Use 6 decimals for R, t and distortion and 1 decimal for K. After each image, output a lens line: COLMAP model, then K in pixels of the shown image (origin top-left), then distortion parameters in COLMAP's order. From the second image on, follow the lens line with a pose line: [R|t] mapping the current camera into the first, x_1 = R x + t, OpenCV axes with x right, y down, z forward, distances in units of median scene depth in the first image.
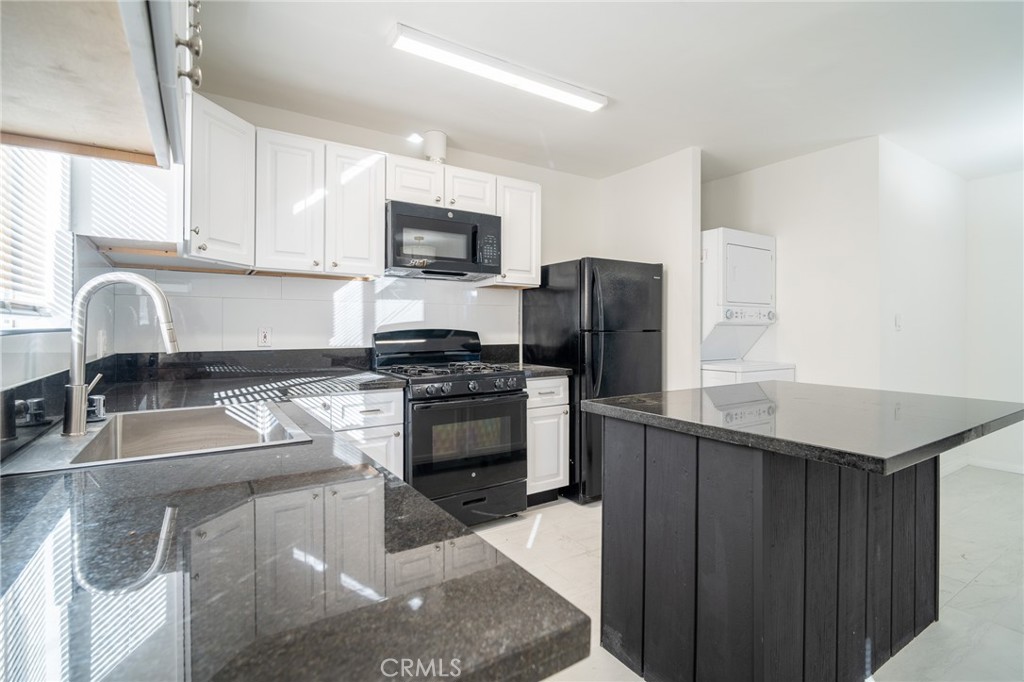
lens RADIAL K [[485.6, 0, 517.3], [0, 485.6, 336.6], [0, 0, 1]] dist [-0.005139, -0.000250]
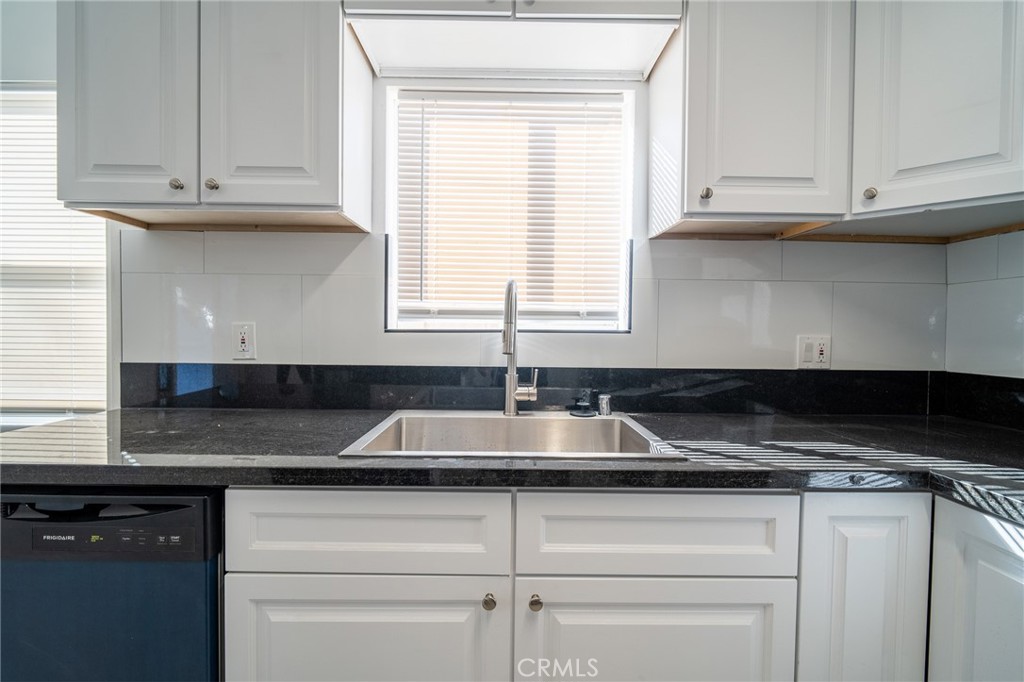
lens RADIAL K [[485.6, 0, 501.5], [0, 485.6, 344.7], [0, 0, 1]] dist [-0.005139, -0.000250]
pose [[-0.540358, 0.019759, -0.841203, 0.057182], [-0.025669, 0.998872, 0.039952, -0.011212], [0.841043, 0.043181, -0.539242, 0.670247]]
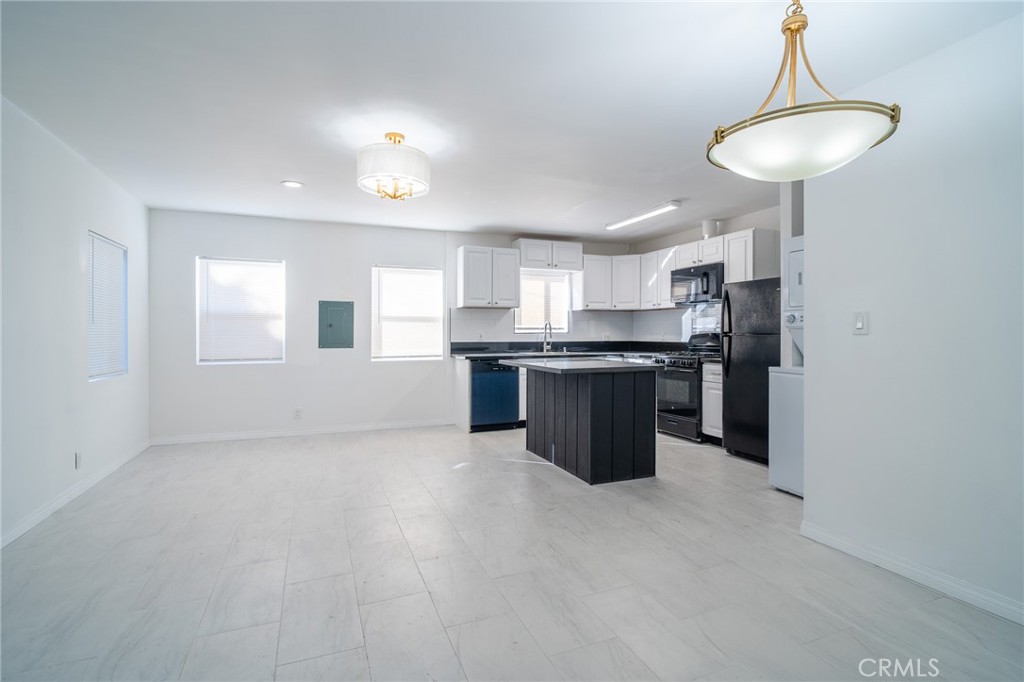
lens RADIAL K [[485.6, 0, 510.1], [0, 485.6, 337.3], [0, 0, 1]] dist [-0.005139, -0.000250]
pose [[-0.192811, 0.007069, -0.981210, 1.739728], [-0.017497, 0.999790, 0.010641, -0.006499], [0.981080, 0.019220, -0.192647, 0.667557]]
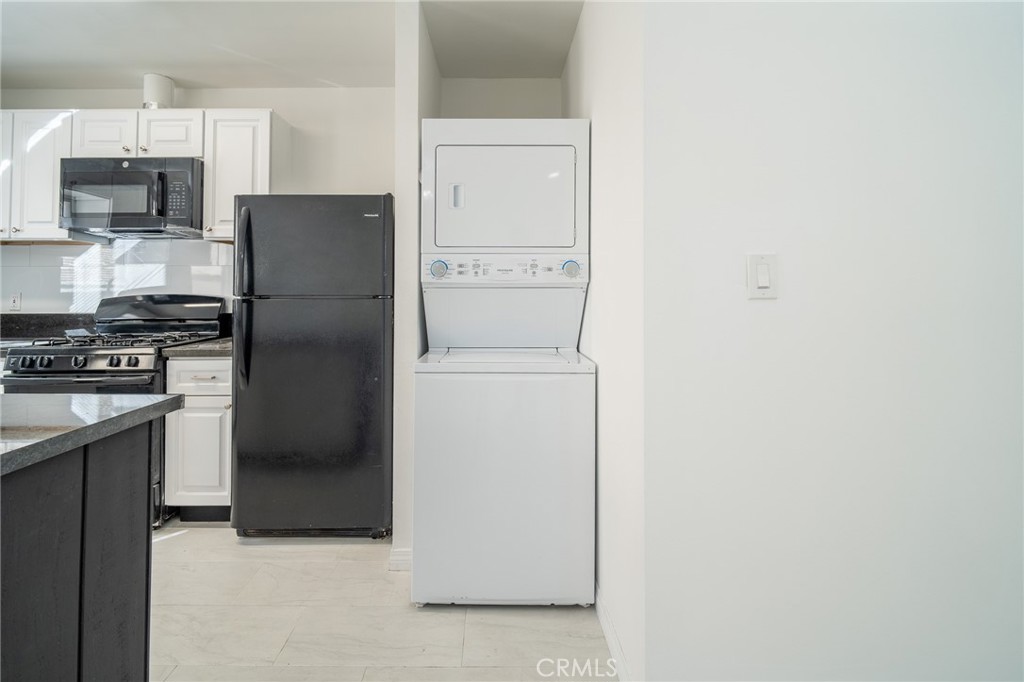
lens RADIAL K [[522.7, 0, 515.0], [0, 522.7, 277.0], [0, 0, 1]] dist [-0.004380, -0.001865]
pose [[0.841692, -0.018890, -0.539628, 0.937700], [-0.006384, 0.998970, -0.044928, -0.009049], [0.539921, 0.041261, 0.840704, 0.580493]]
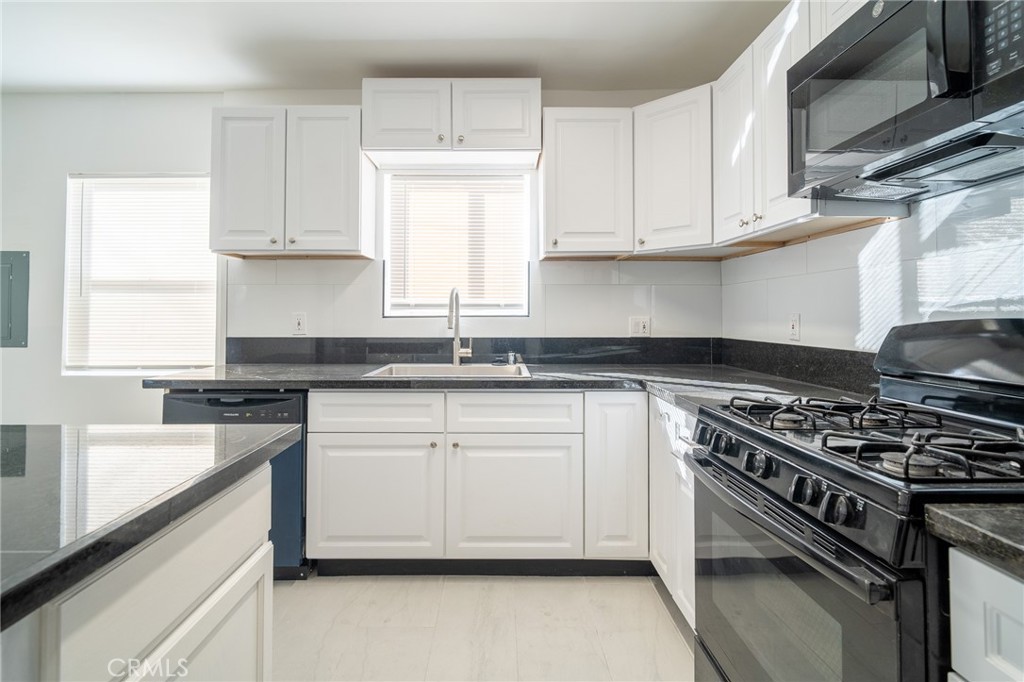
lens RADIAL K [[485.6, 0, 495.5], [0, 485.6, 306.7], [0, 0, 1]] dist [-0.005139, -0.000250]
pose [[-0.538729, -0.017494, -0.842297, 0.317294], [-0.015436, 0.999822, -0.010892, -0.014113], [0.842338, 0.007134, -0.538903, 0.929208]]
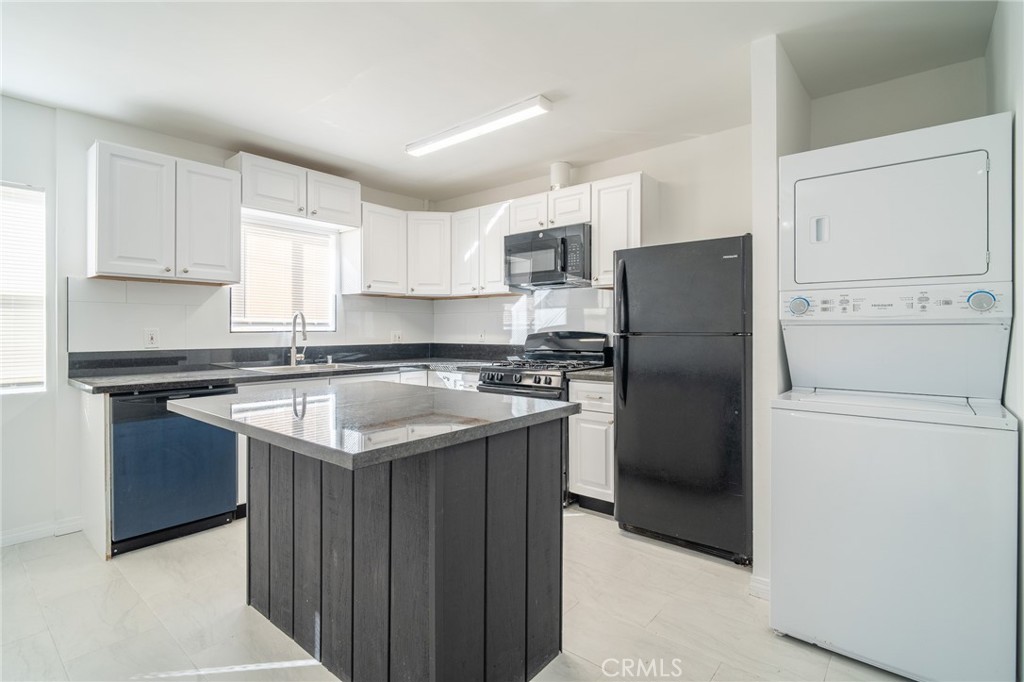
lens RADIAL K [[485.6, 0, 517.6], [0, 485.6, 335.0], [0, 0, 1]] dist [-0.005139, -0.000250]
pose [[0.304264, 0.007505, -0.952558, 0.953680], [-0.015091, 0.999881, 0.003057, -0.008905], [0.952468, 0.013444, 0.304341, 0.572612]]
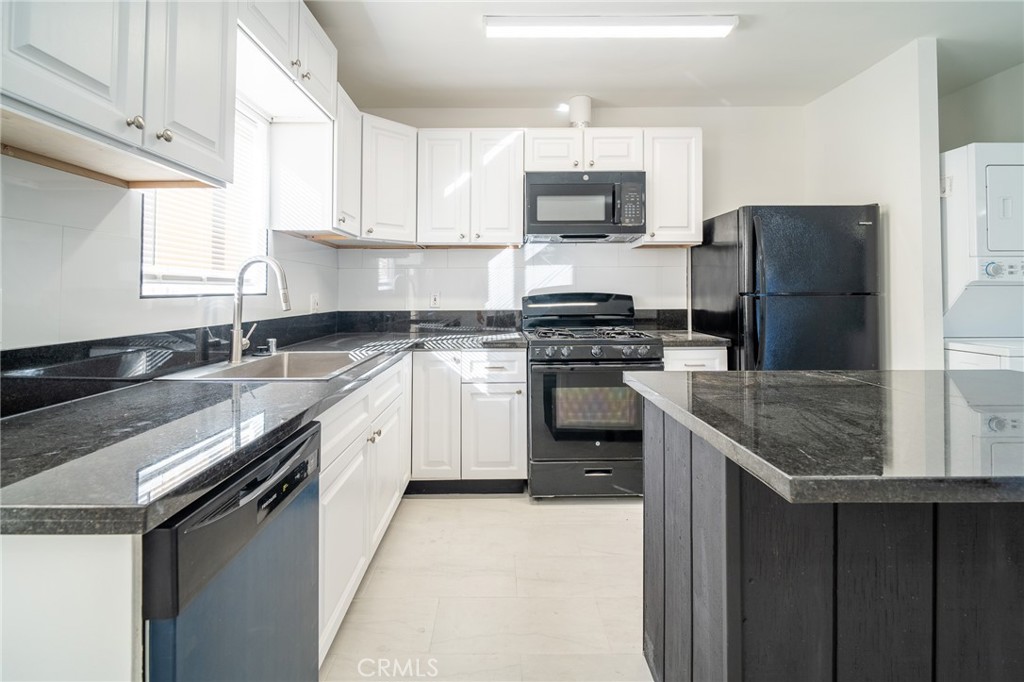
lens RADIAL K [[485.6, 0, 500.4], [0, 485.6, 290.9], [0, 0, 1]] dist [-0.005139, -0.000250]
pose [[0.837035, -0.004323, -0.547132, 0.252767], [-0.005041, 0.999865, -0.015612, -0.002268], [0.547126, 0.015826, 0.836900, 0.072254]]
